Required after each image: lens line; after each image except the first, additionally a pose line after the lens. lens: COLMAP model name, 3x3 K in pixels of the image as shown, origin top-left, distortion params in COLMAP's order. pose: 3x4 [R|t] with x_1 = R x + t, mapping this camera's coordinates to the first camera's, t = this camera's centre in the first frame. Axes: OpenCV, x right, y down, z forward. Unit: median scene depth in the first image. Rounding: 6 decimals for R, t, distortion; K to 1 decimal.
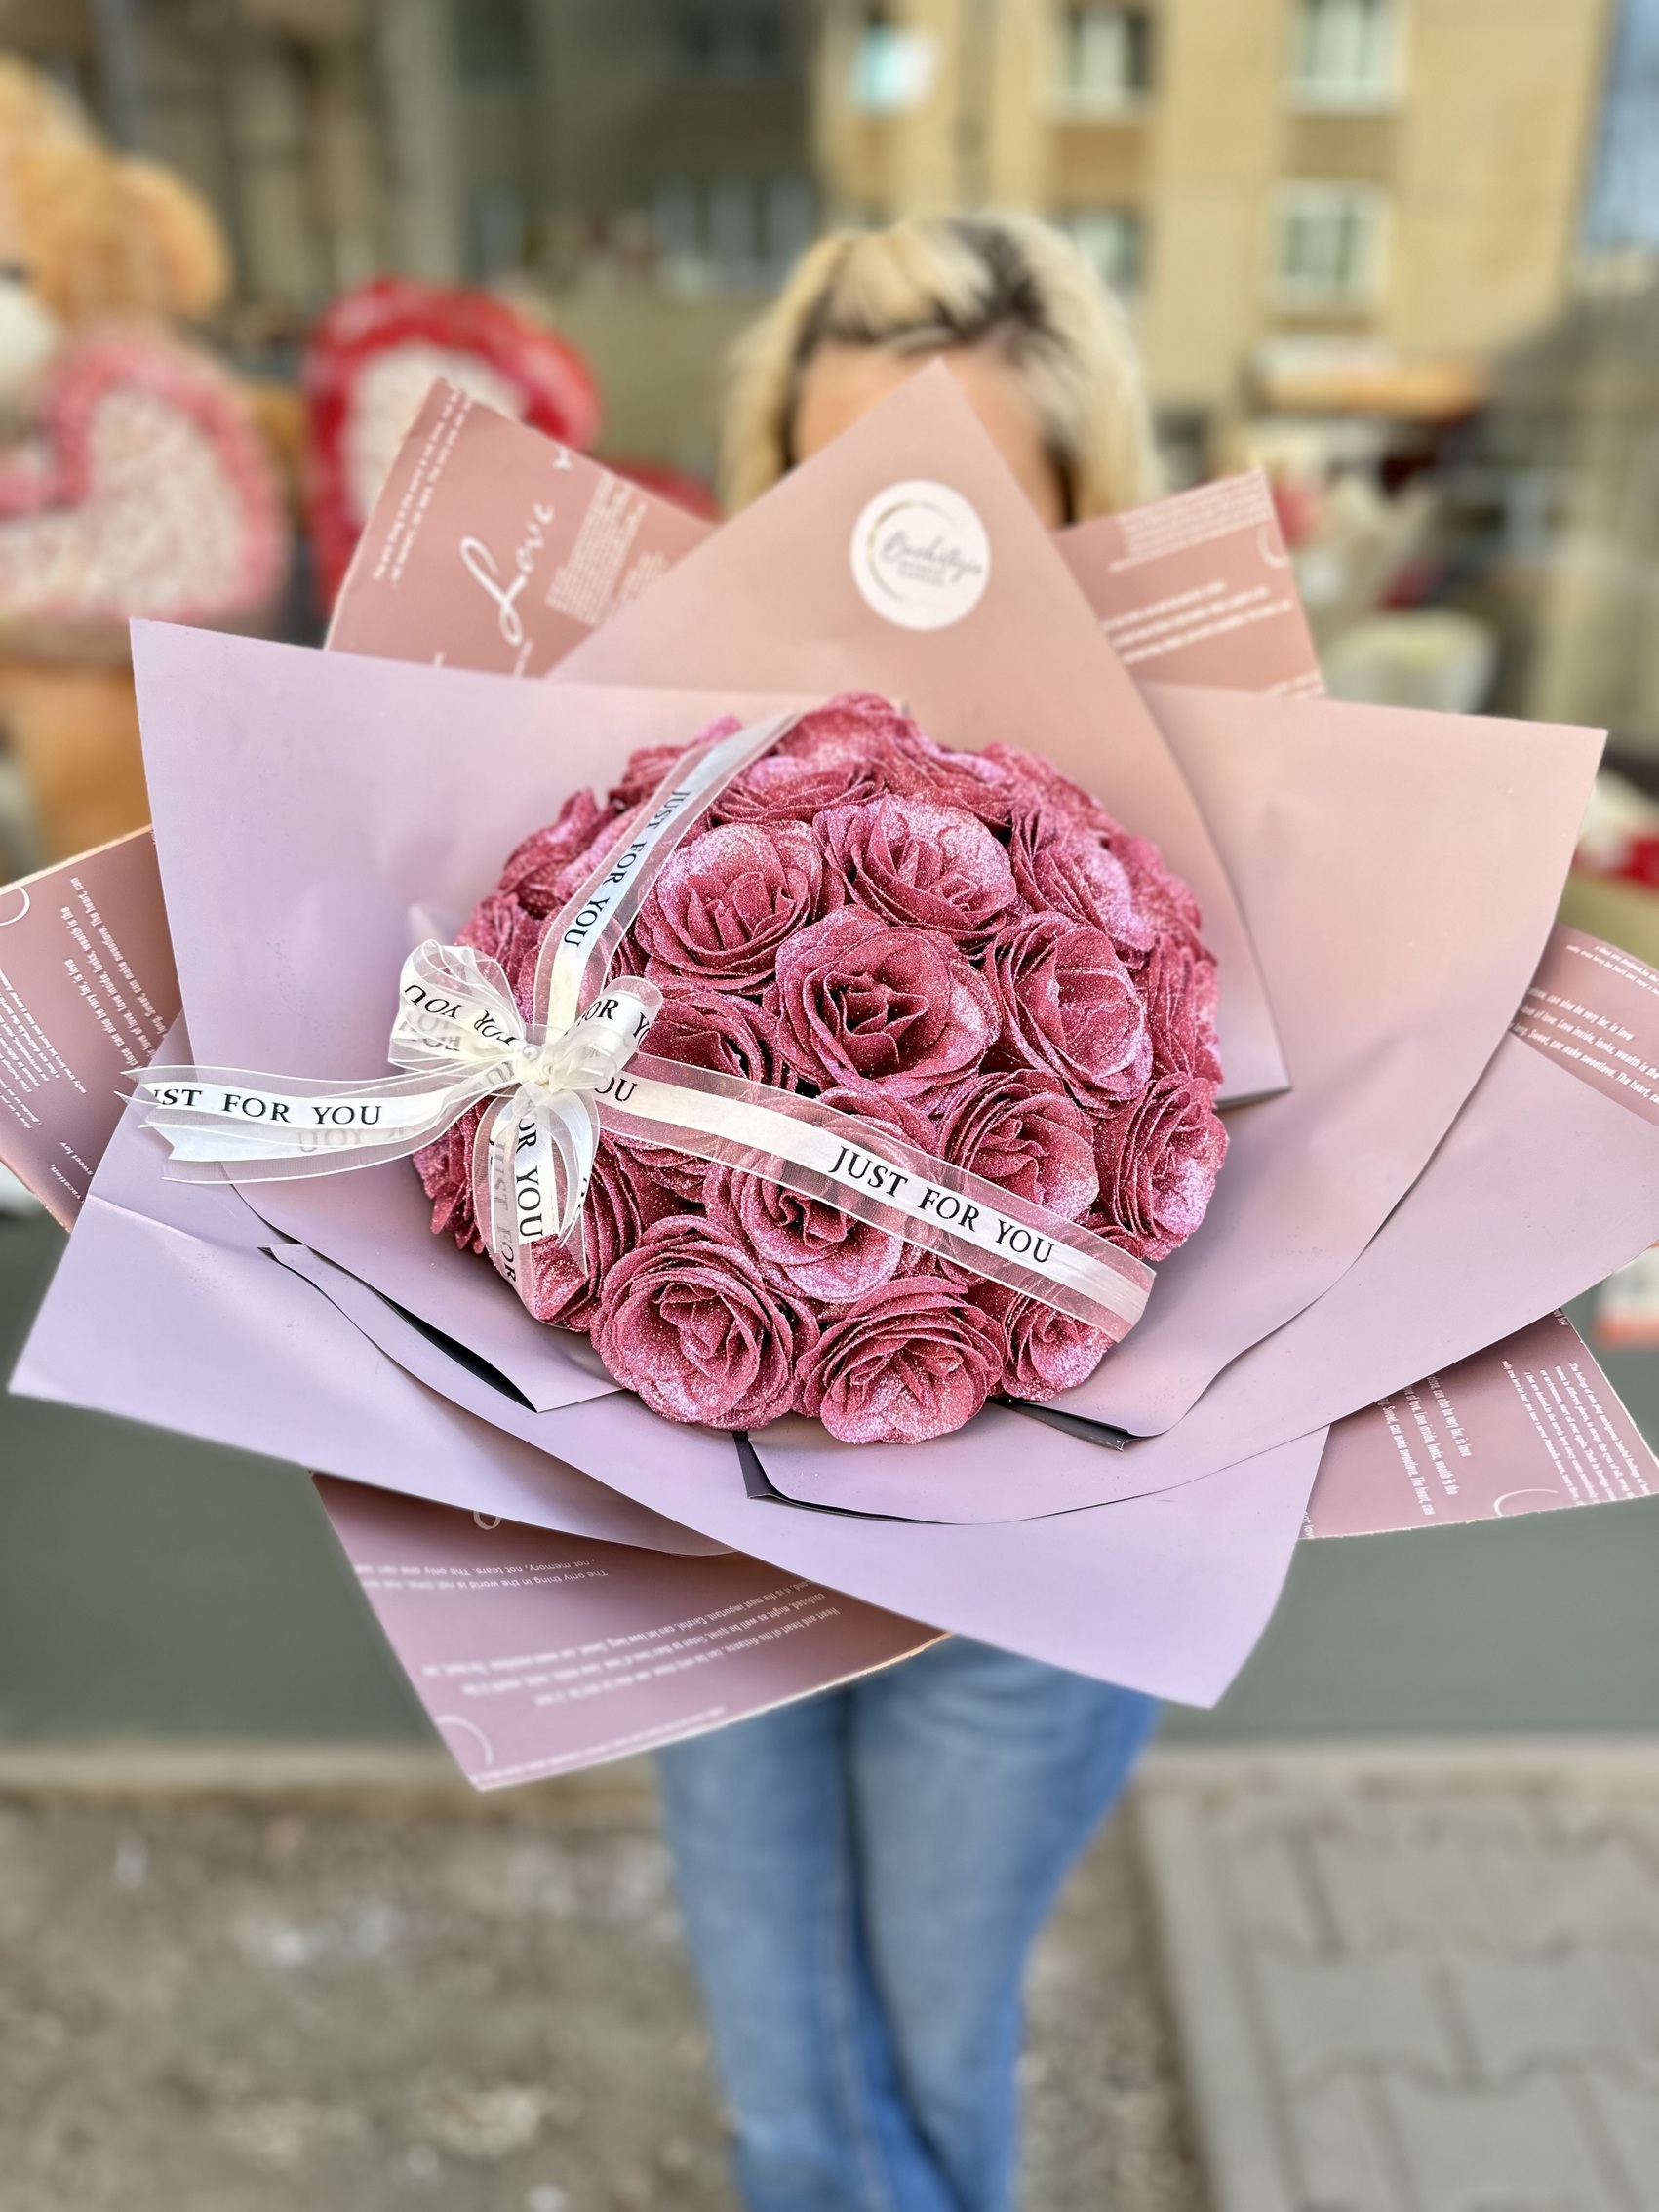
lens RADIAL K [[1572.9, 0, 829.5], [0, 1572.9, 1106.0], [0, 0, 1]] dist [0.154577, -0.255585]
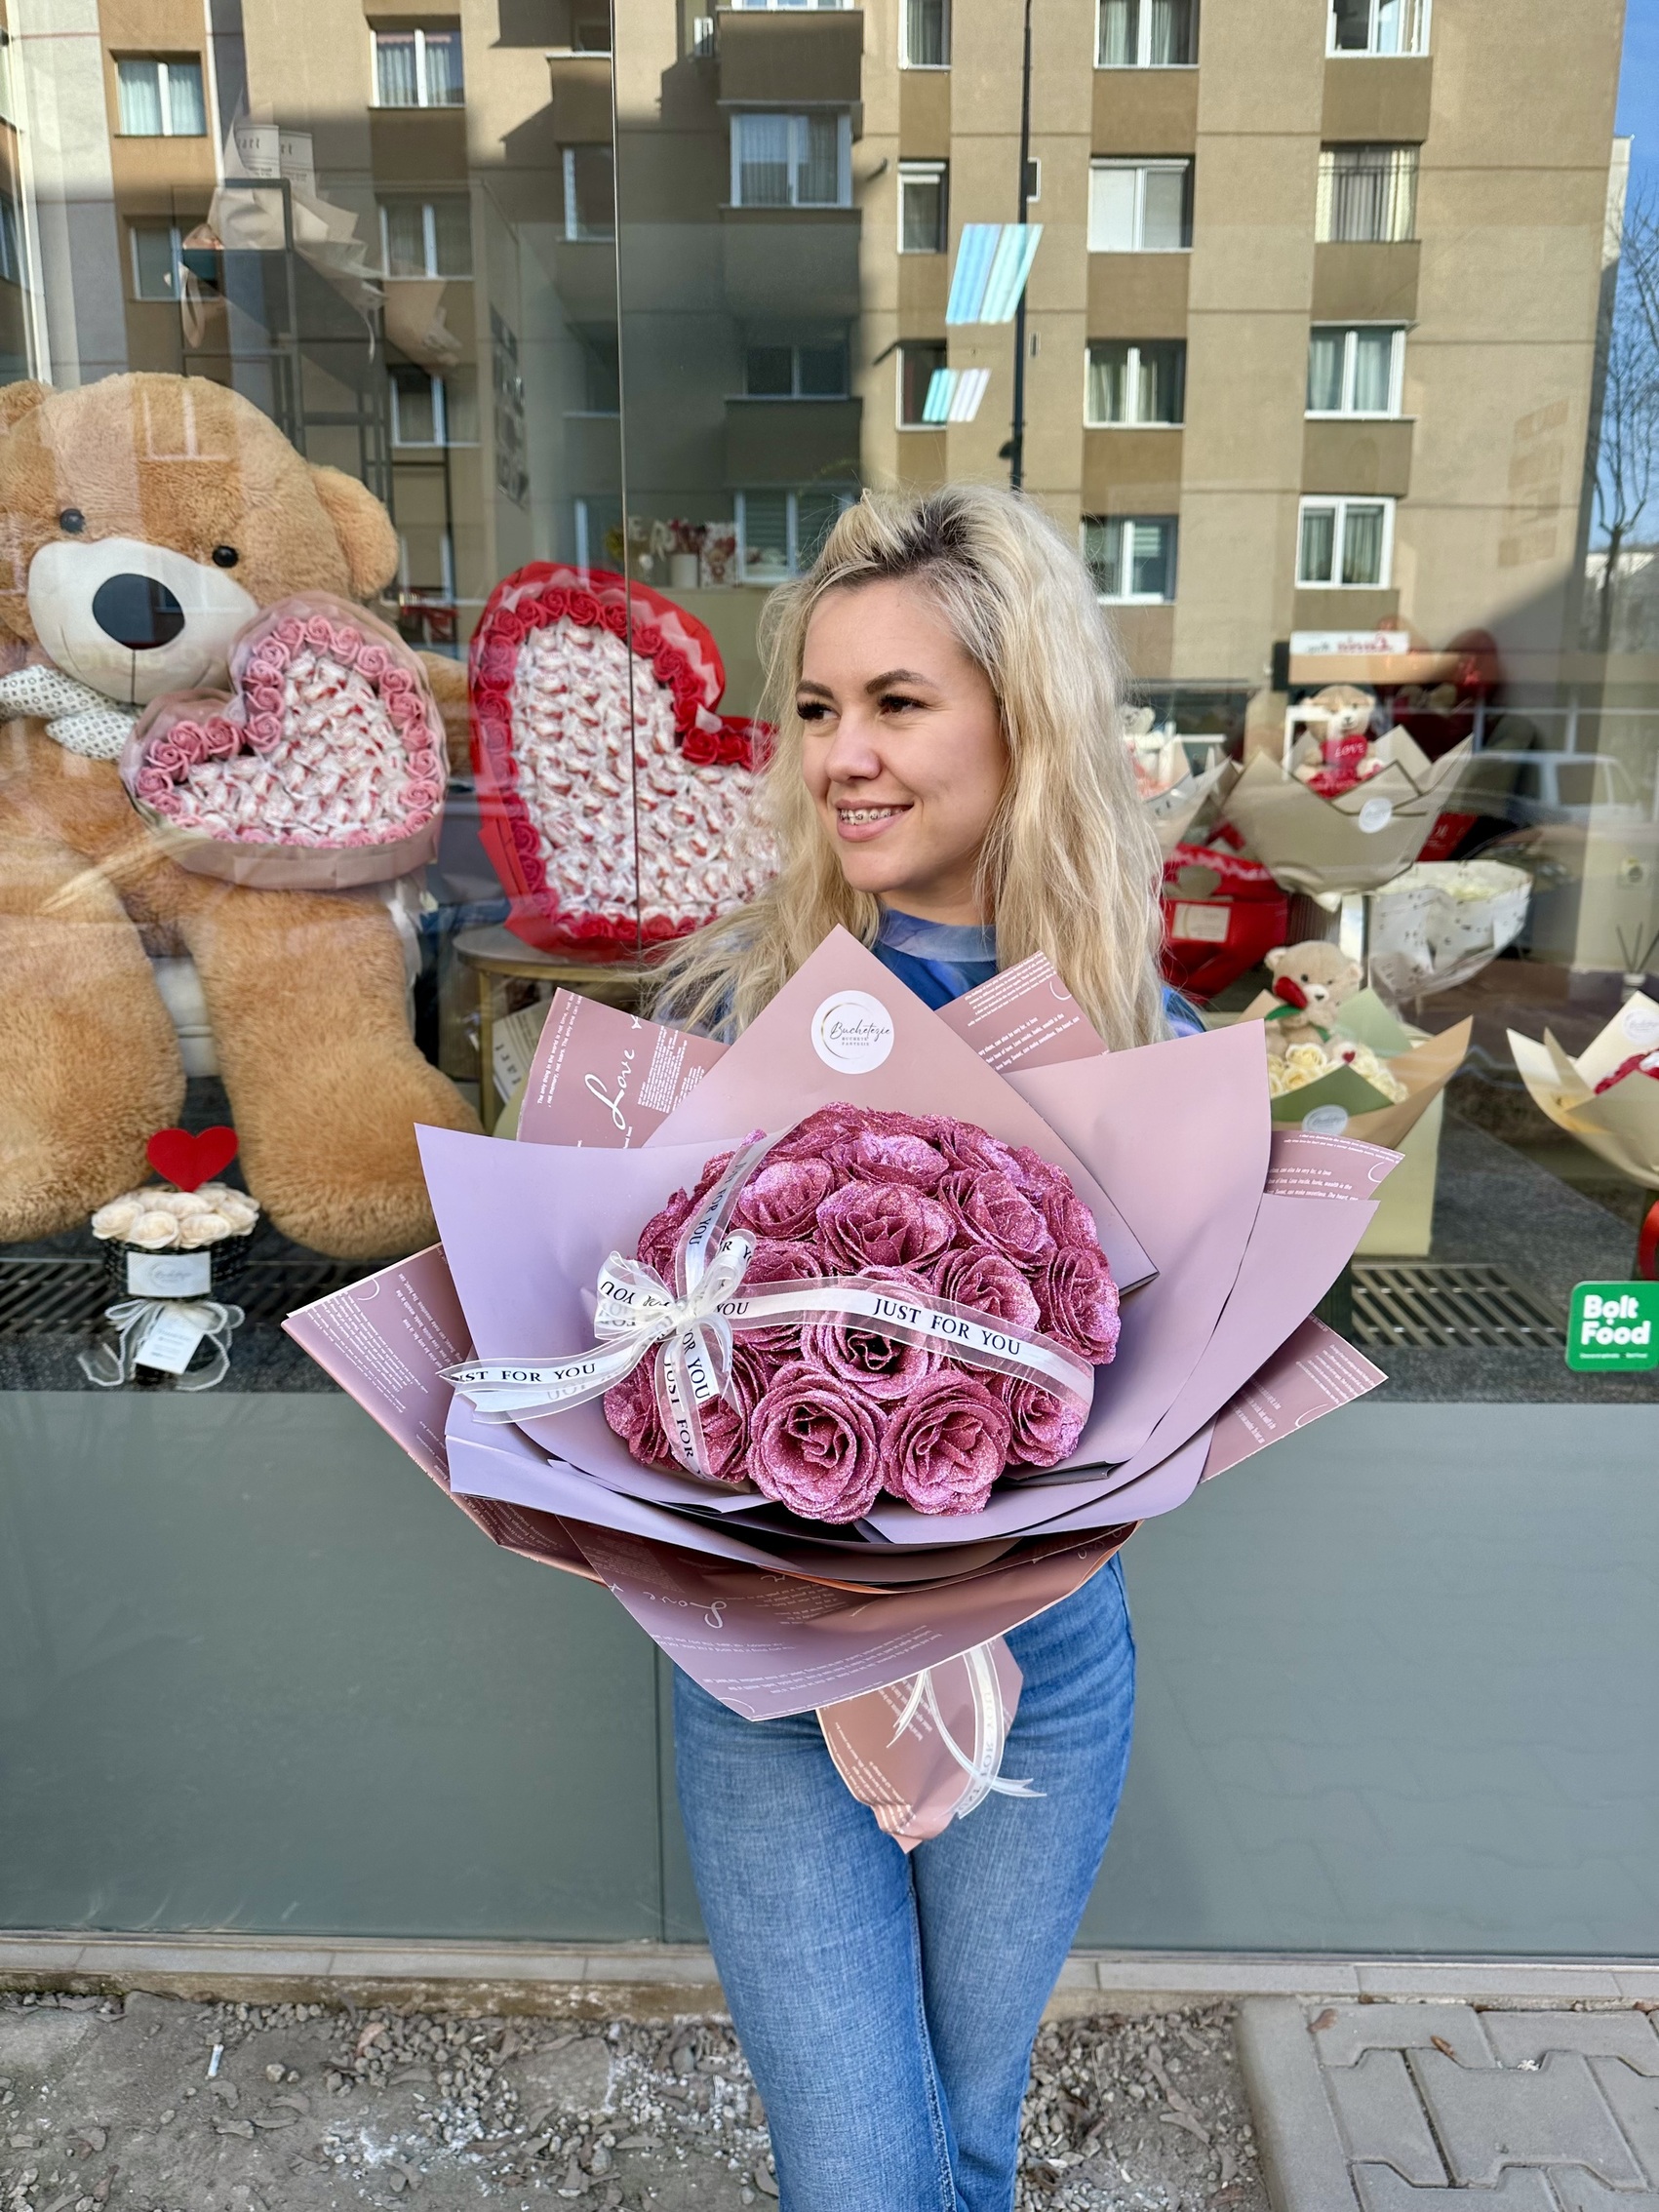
lens RADIAL K [[1572.9, 0, 829.5], [0, 1572.9, 1106.0], [0, 0, 1]] dist [0.154577, -0.255585]
pose [[0.978605, -0.200037, 0.048129, -0.076649], [0.201484, 0.884384, -0.421033, 0.505666], [0.041658, 0.421723, 0.905767, -0.566220]]
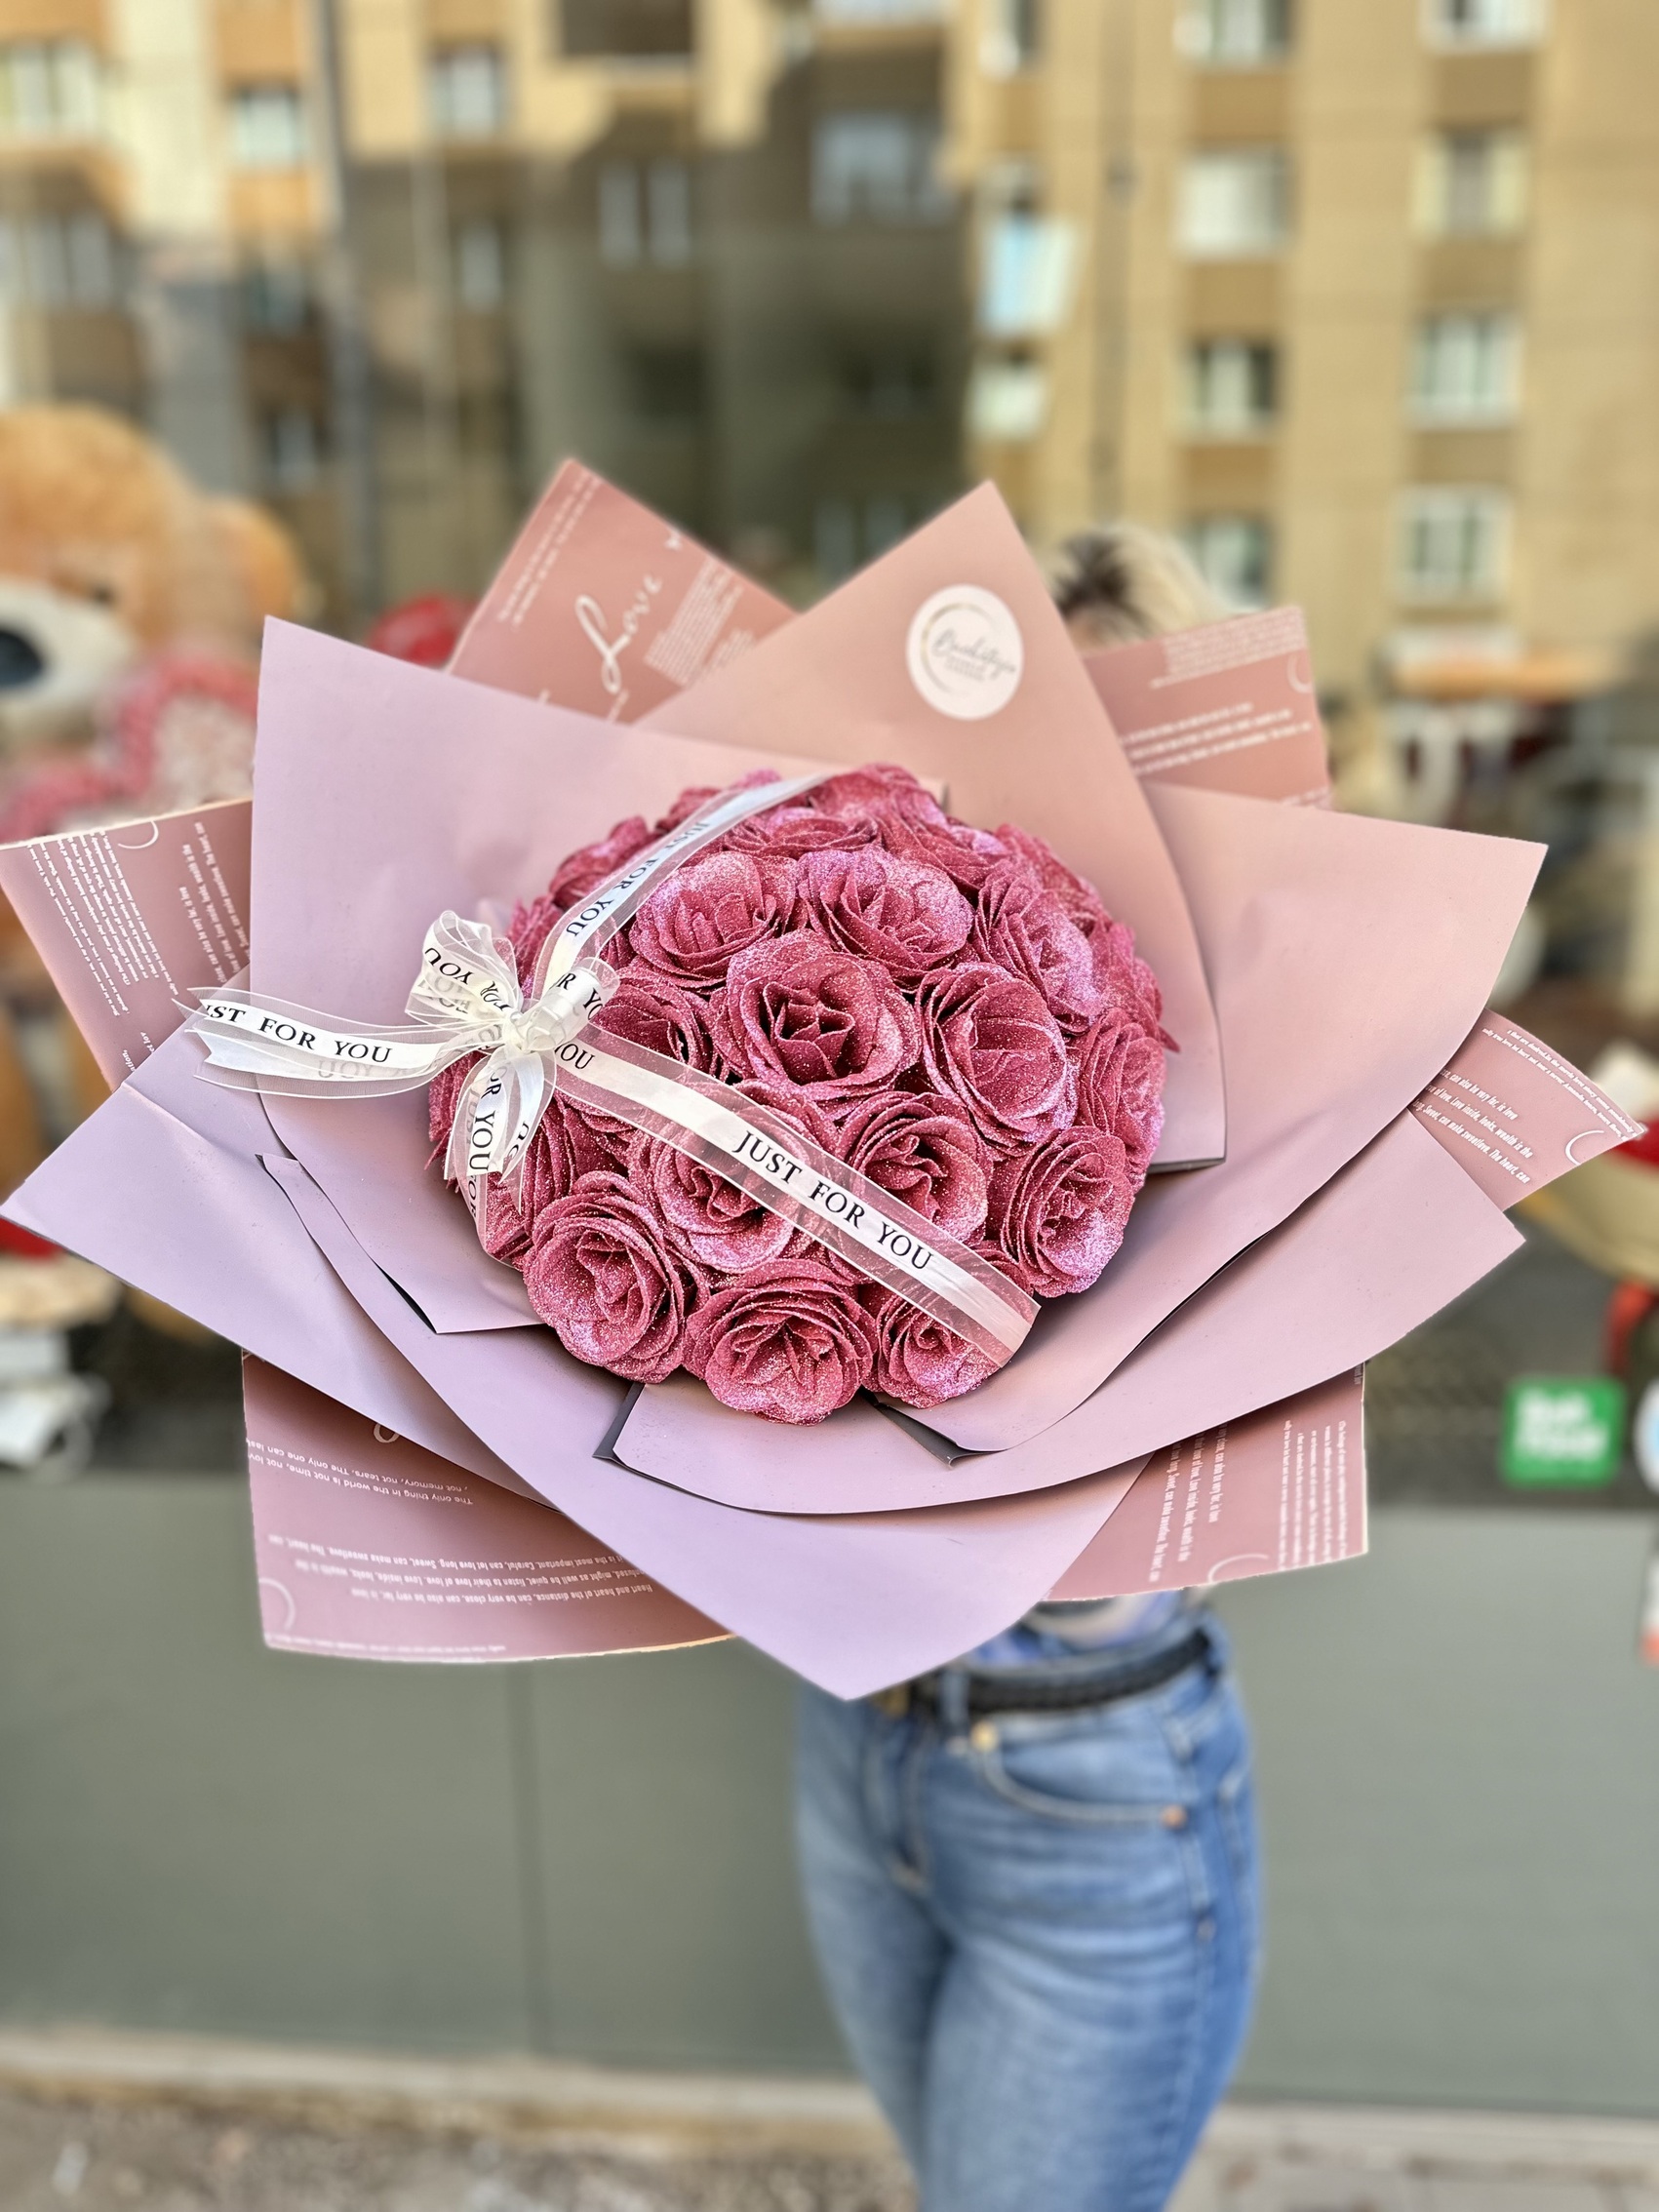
lens RADIAL K [[1546.5, 0, 829.5], [0, 1546.5, 1106.0], [0, 0, 1]] dist [0.154605, 0.000346]
pose [[0.976650, 0.149423, -0.154363, 0.218311], [-0.161426, 0.984516, -0.068329, 0.069620], [0.141763, 0.091652, 0.985649, -0.078283]]
